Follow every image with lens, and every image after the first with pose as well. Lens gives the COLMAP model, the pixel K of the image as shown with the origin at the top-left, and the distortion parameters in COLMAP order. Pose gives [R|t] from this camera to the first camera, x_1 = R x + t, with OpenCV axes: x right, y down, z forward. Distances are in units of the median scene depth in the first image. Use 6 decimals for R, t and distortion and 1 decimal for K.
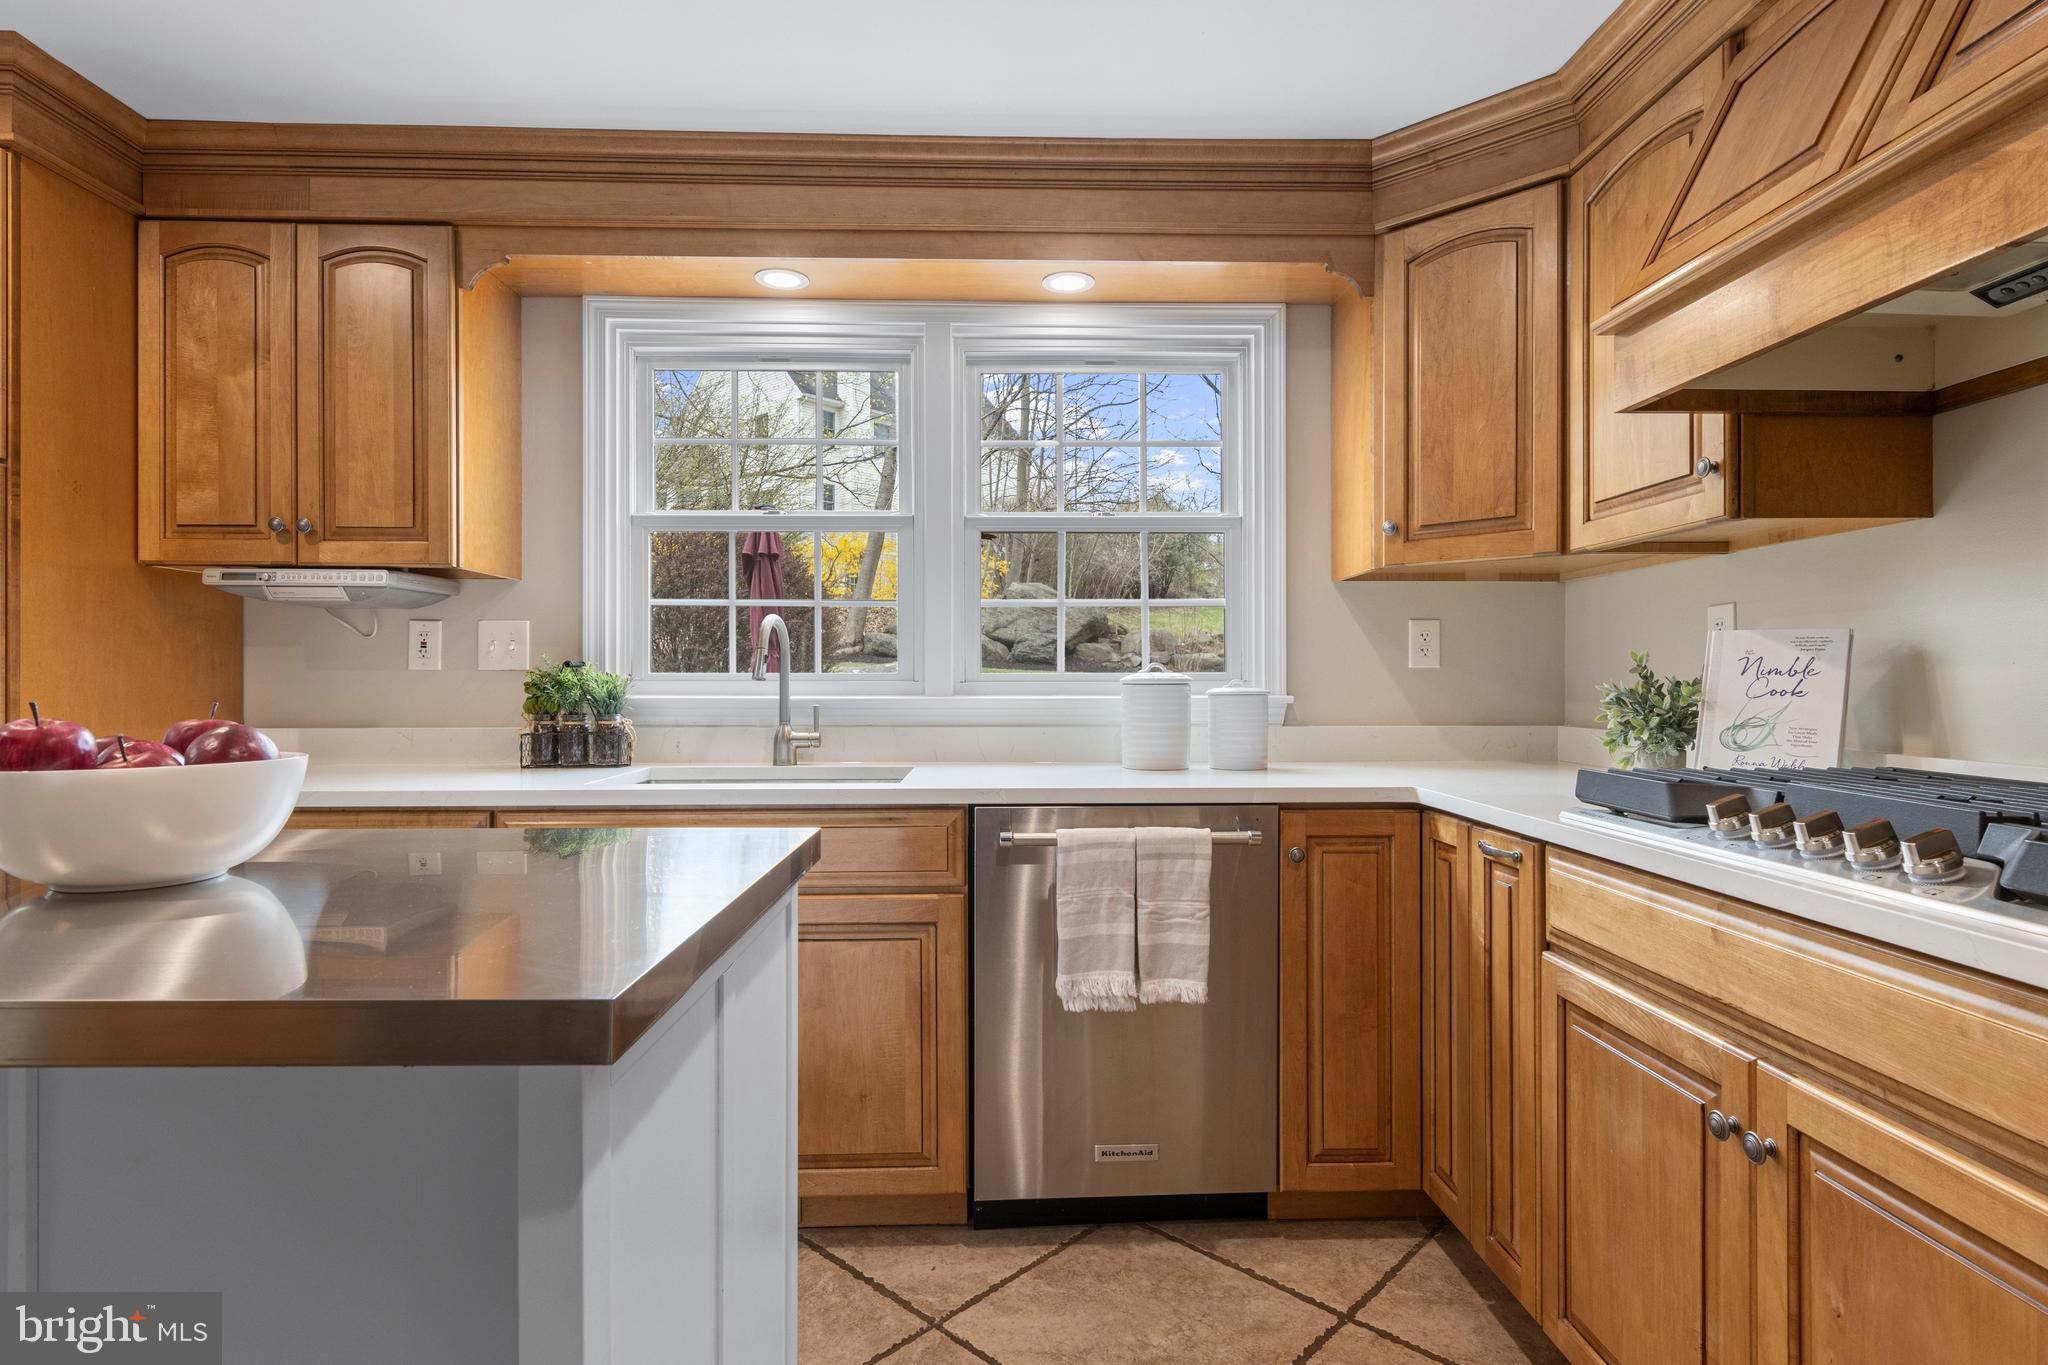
lens RADIAL K [[1043.6, 0, 1023.3], [0, 1043.6, 681.5], [0, 0, 1]] dist [0.015089, -0.005557]
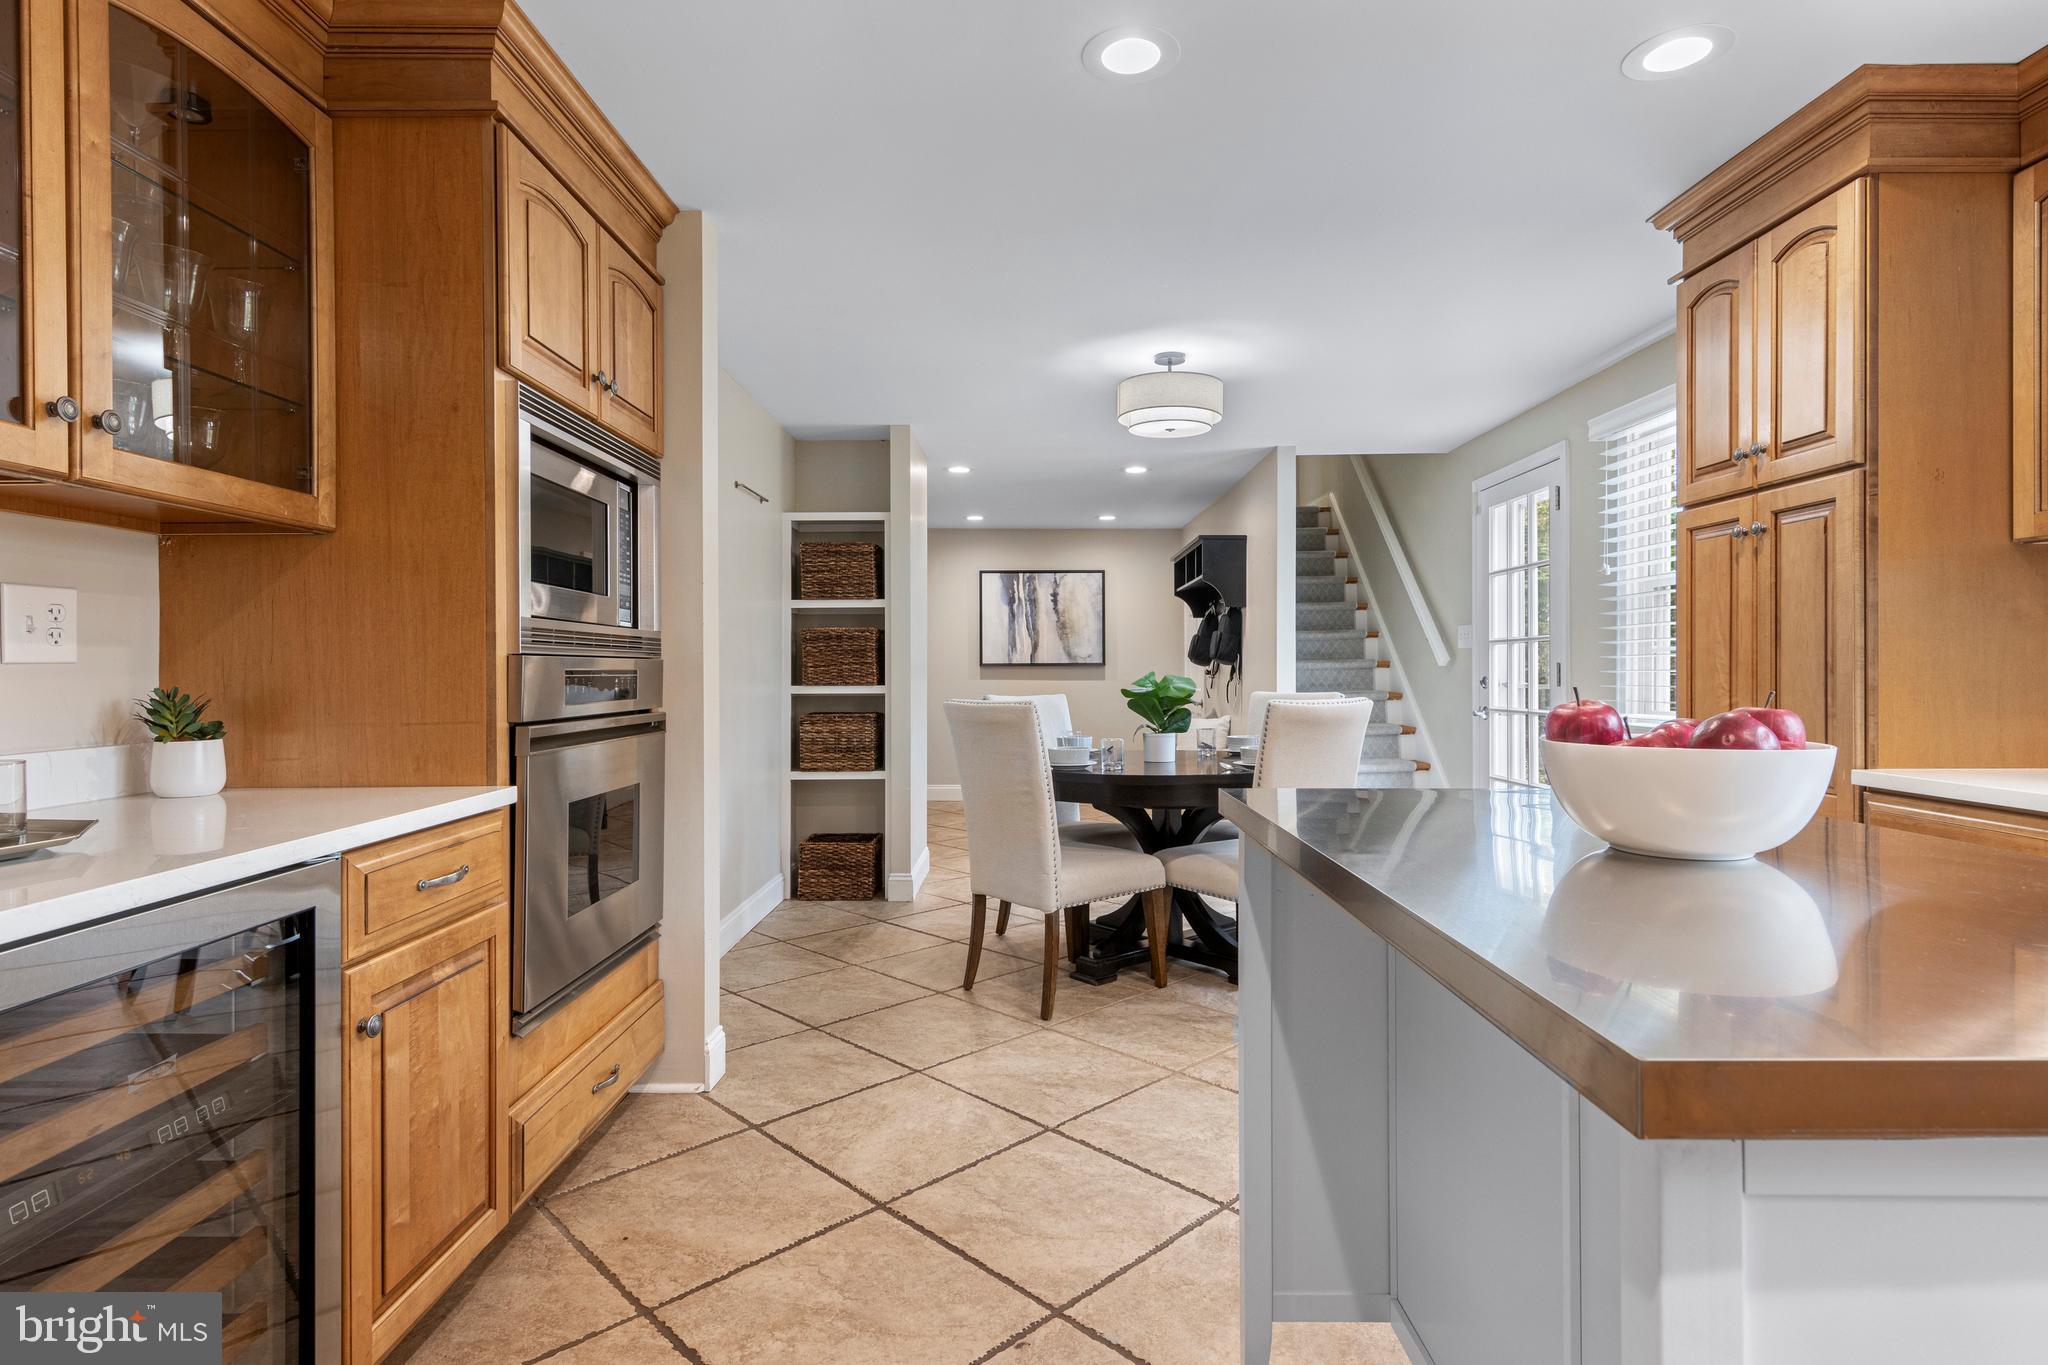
lens RADIAL K [[1043.6, 0, 1027.2], [0, 1043.6, 667.0], [0, 0, 1]] dist [0.015089, -0.005557]
pose [[-0.027724, -0.003136, -0.999611, 0.117867], [0.001803, 0.999993, -0.003187, -0.000122], [0.999614, -0.001891, -0.027718, 0.149421]]
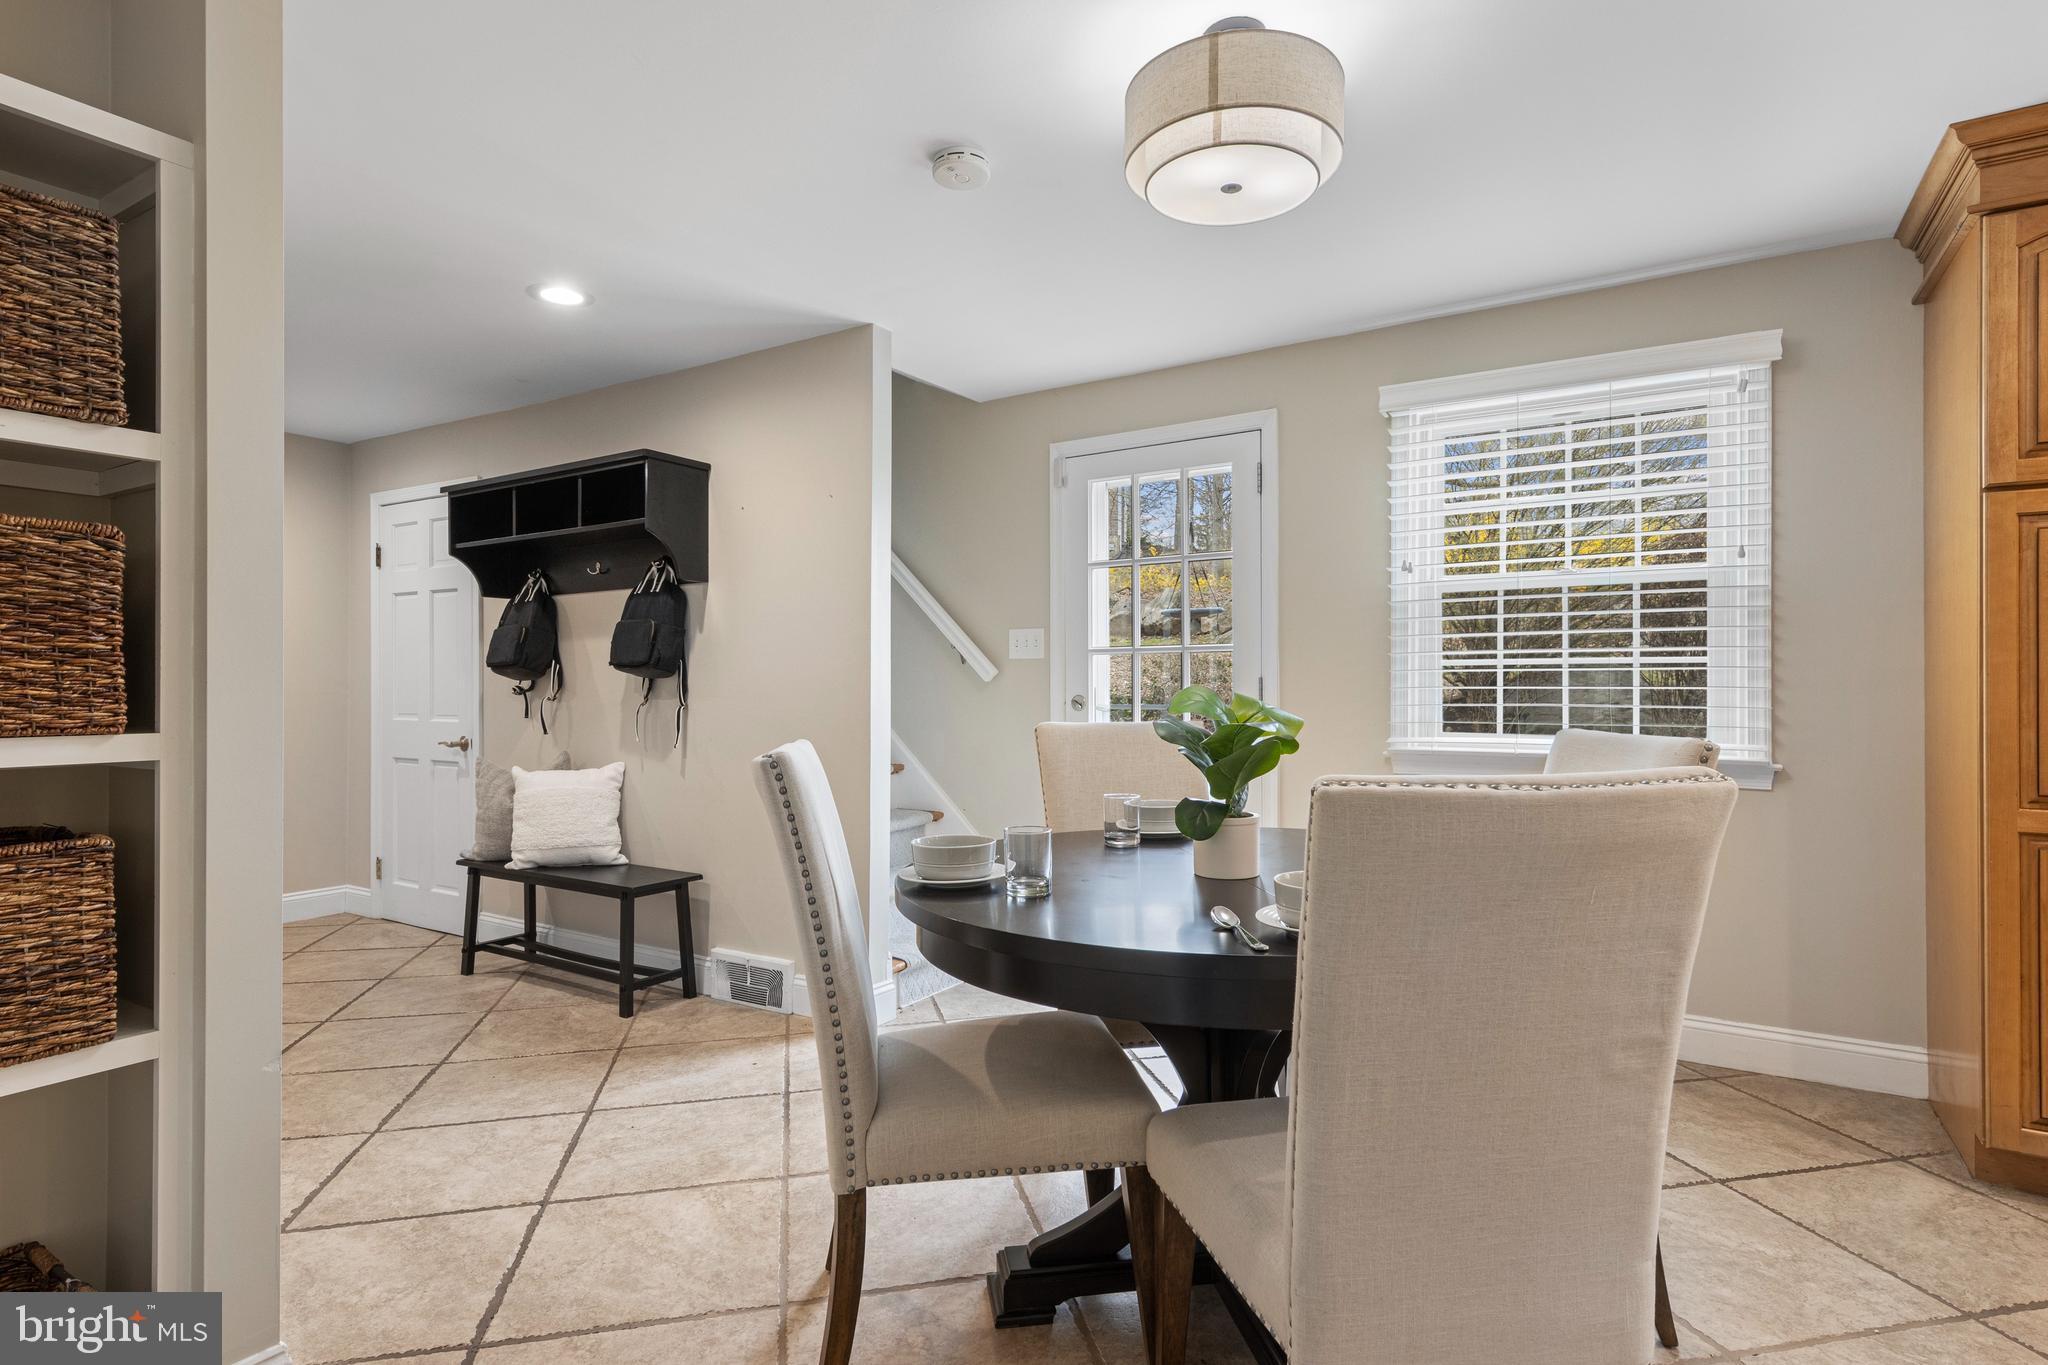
lens RADIAL K [[1043.6, 0, 1019.6], [0, 1043.6, 683.8], [0, 0, 1]] dist [0.015089, -0.005557]
pose [[0.832020, -0.002931, -0.554738, -1.306060], [0.000104, 0.999987, -0.005127, 0.004767], [0.554745, 0.004208, 0.832009, -0.463958]]
